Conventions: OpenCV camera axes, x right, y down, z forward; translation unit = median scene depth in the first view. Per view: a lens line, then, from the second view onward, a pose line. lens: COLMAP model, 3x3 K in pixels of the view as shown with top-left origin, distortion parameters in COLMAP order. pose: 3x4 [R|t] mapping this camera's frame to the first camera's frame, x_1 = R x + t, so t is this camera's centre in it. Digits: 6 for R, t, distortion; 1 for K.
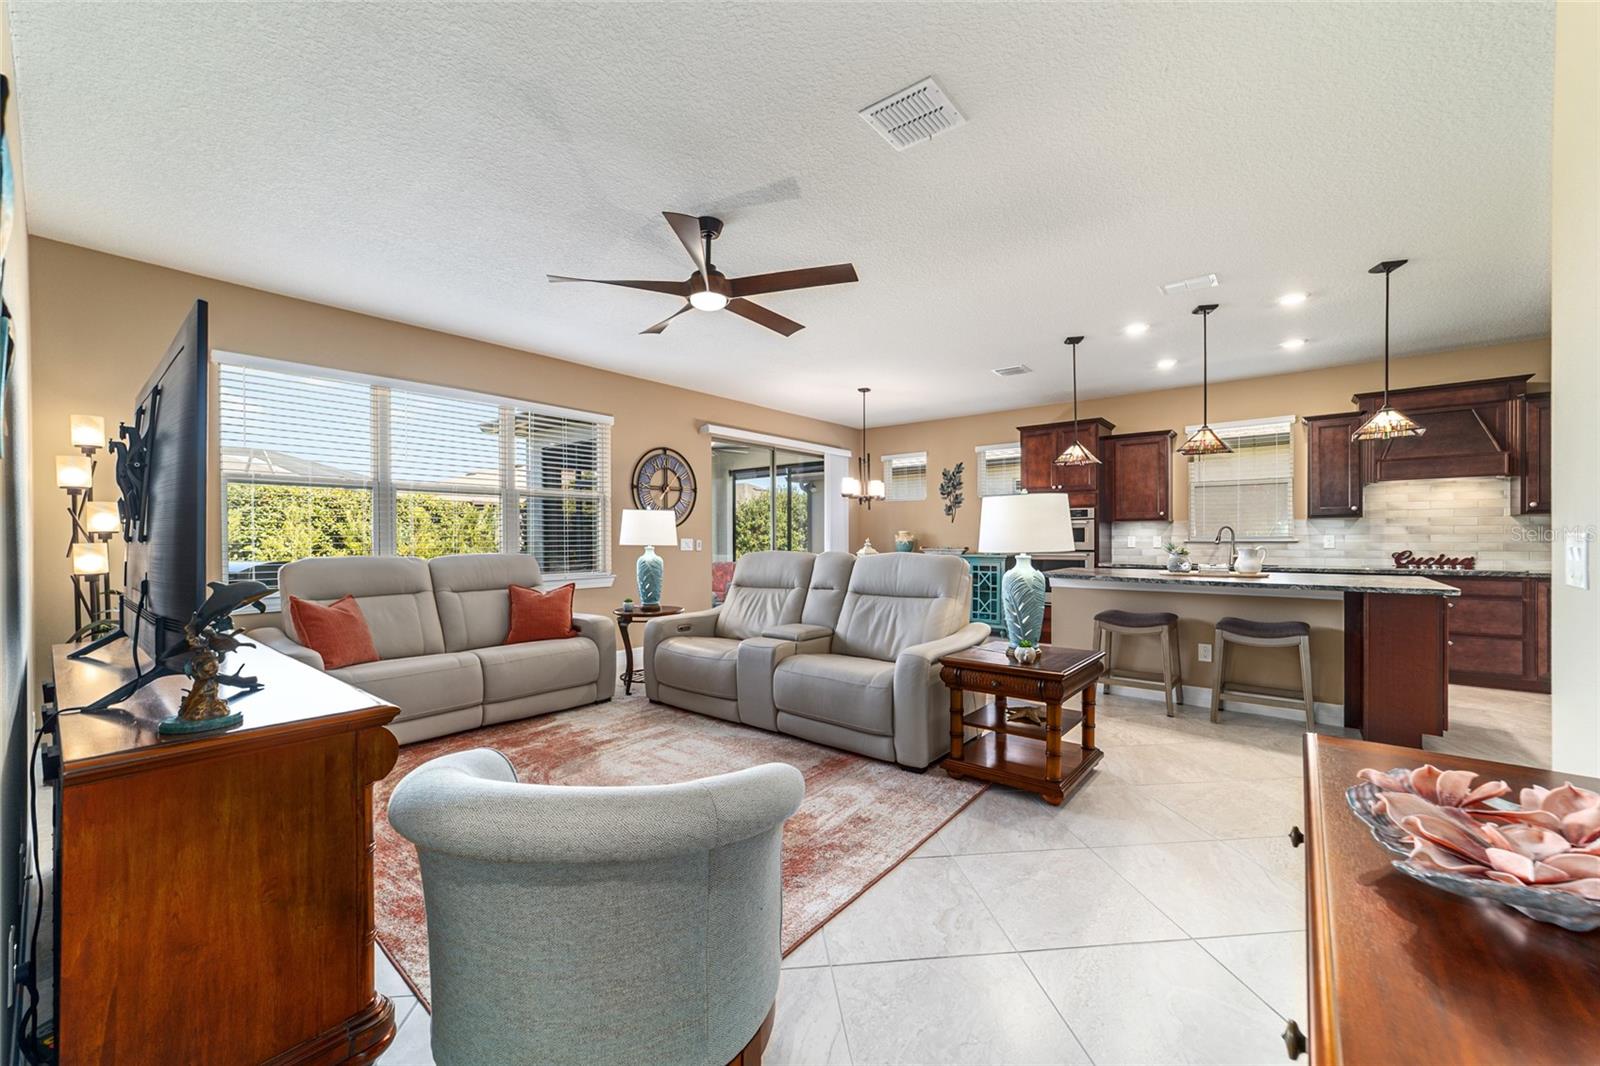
lens RADIAL K [[618.7, 0, 795.3], [0, 618.7, 544.1], [0, 0, 1]] dist [-0.018334, 0.009700]
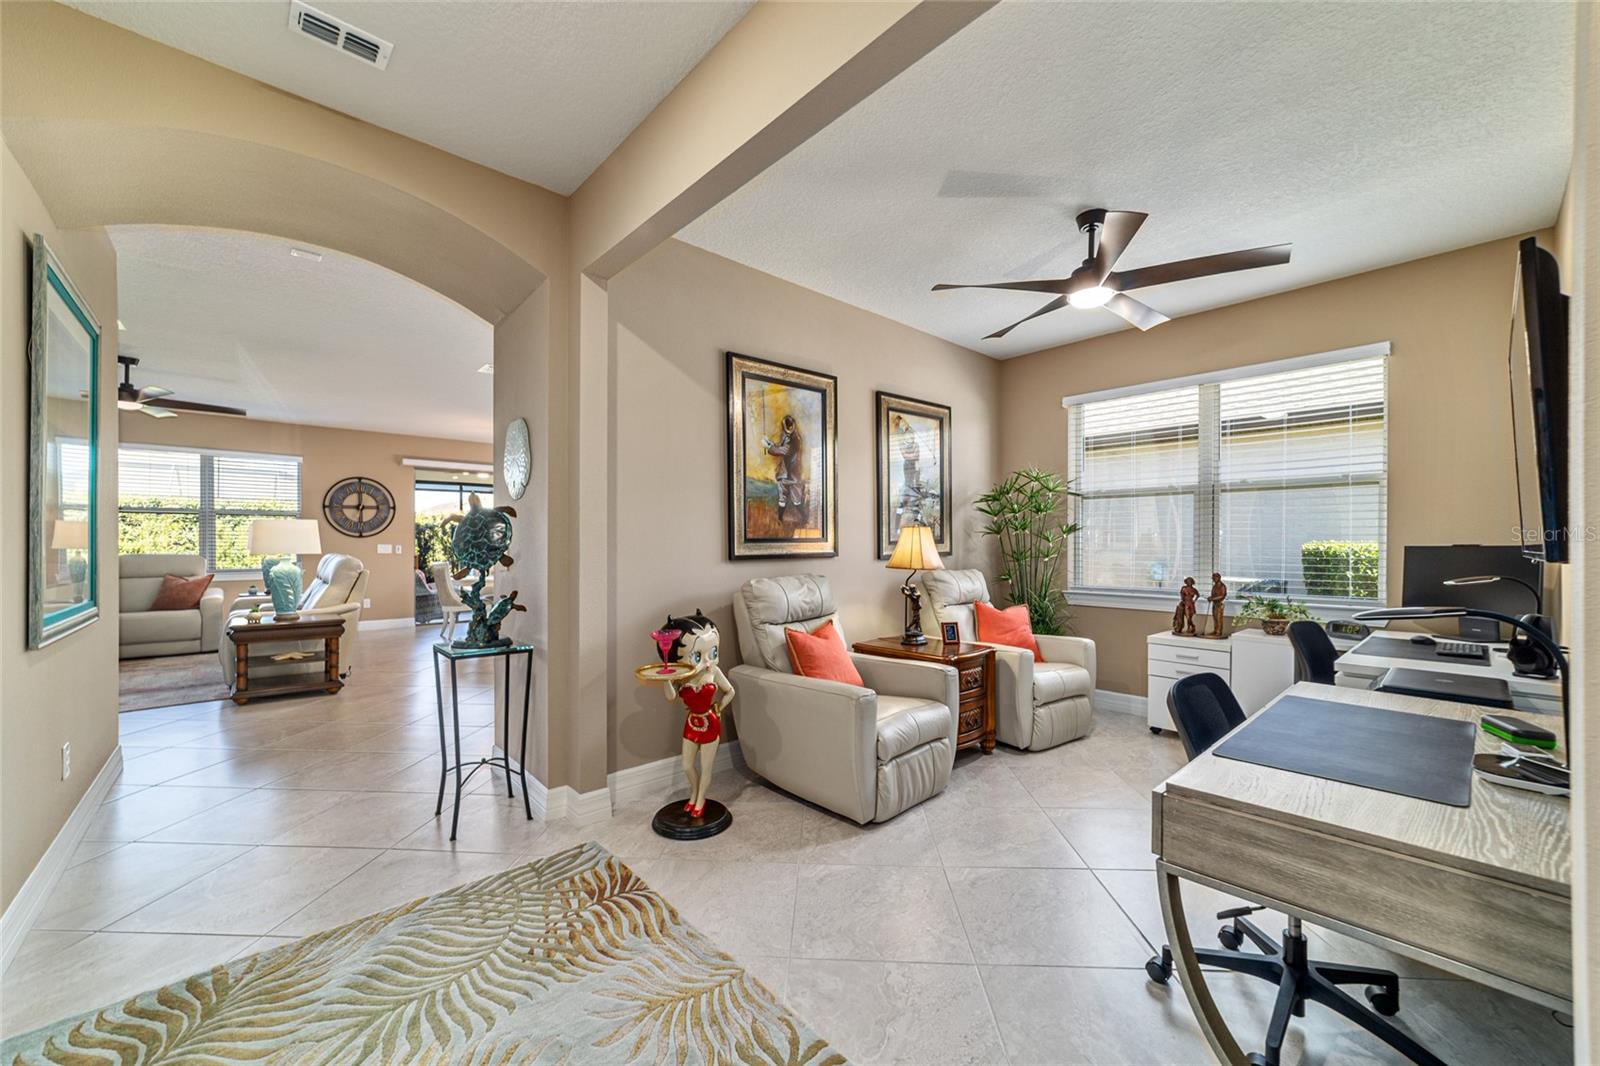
lens RADIAL K [[618.7, 0, 795.3], [0, 618.7, 544.1], [0, 0, 1]] dist [-0.018334, 0.009700]
pose [[0.988221, 0.006361, -0.152904, 1.103347], [-0.007668, 0.999939, -0.007957, -0.007067], [0.152844, 0.009036, 0.988209, -0.215703]]
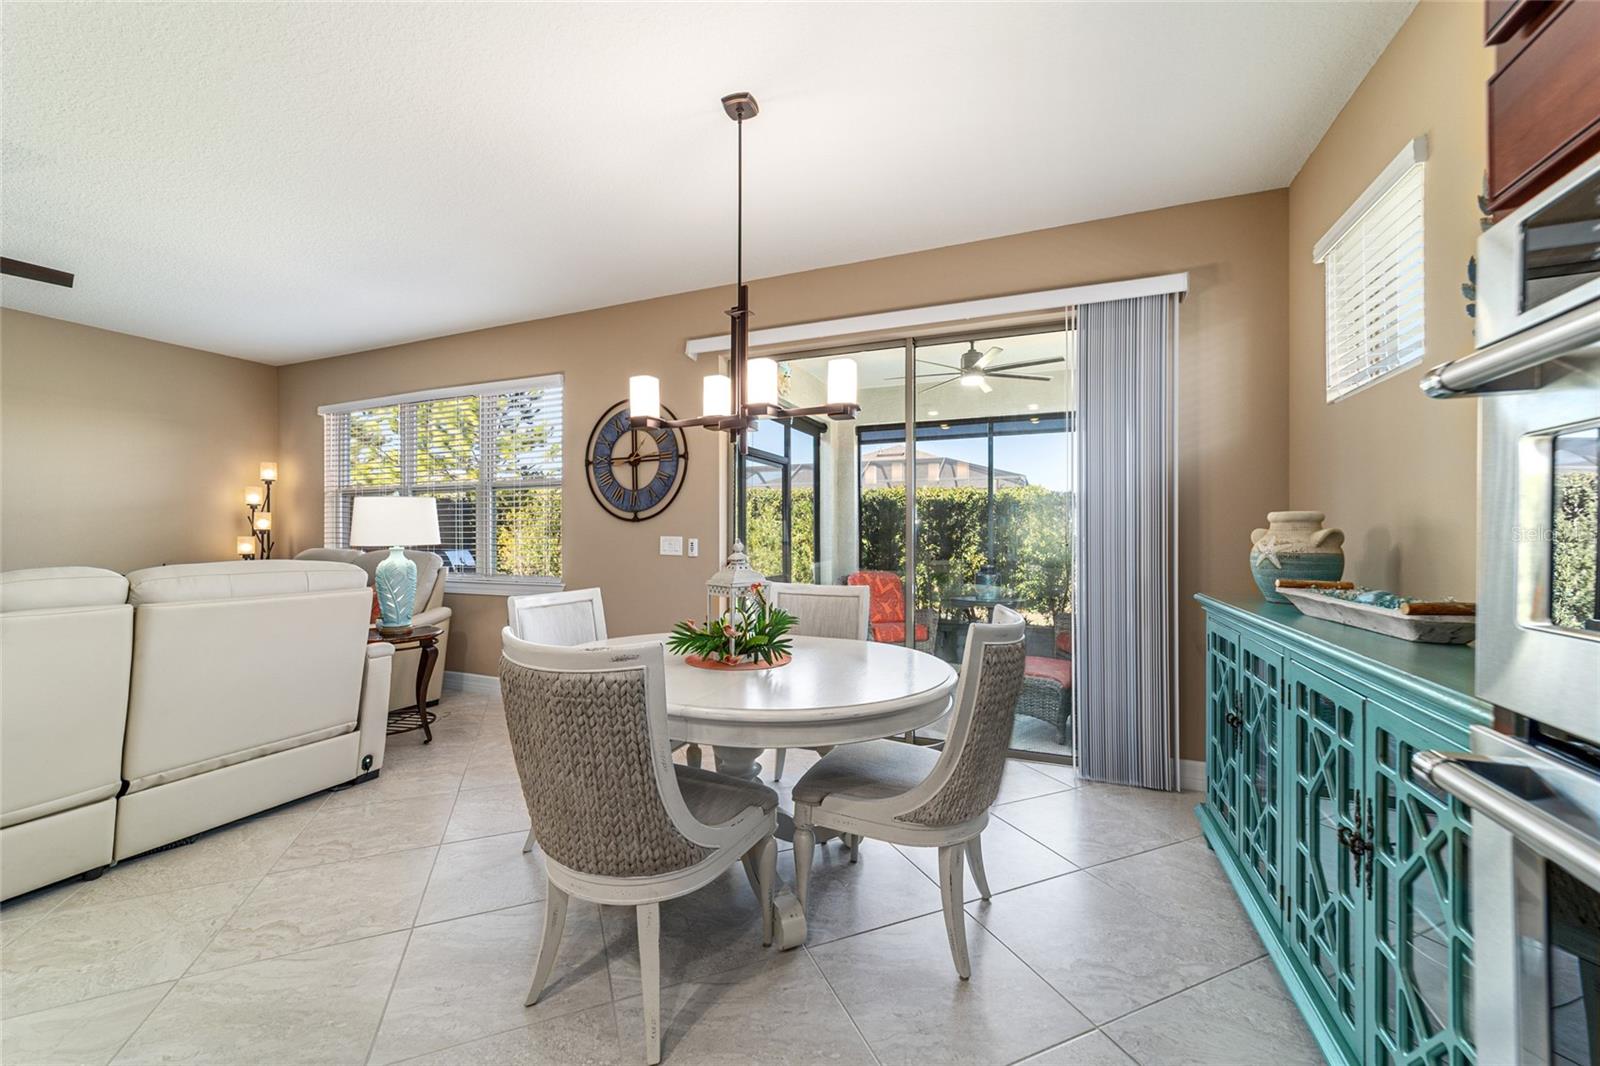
lens RADIAL K [[612.3, 0, 800.4], [0, 612.3, 536.8], [0, 0, 1]] dist [-0.024081, 0.007881]
pose [[0.297984, 0.009623, -0.954522, 0.546127], [-0.011395, 0.999914, 0.006524, -0.016706], [0.954503, 0.008933, 0.298068, 1.148213]]
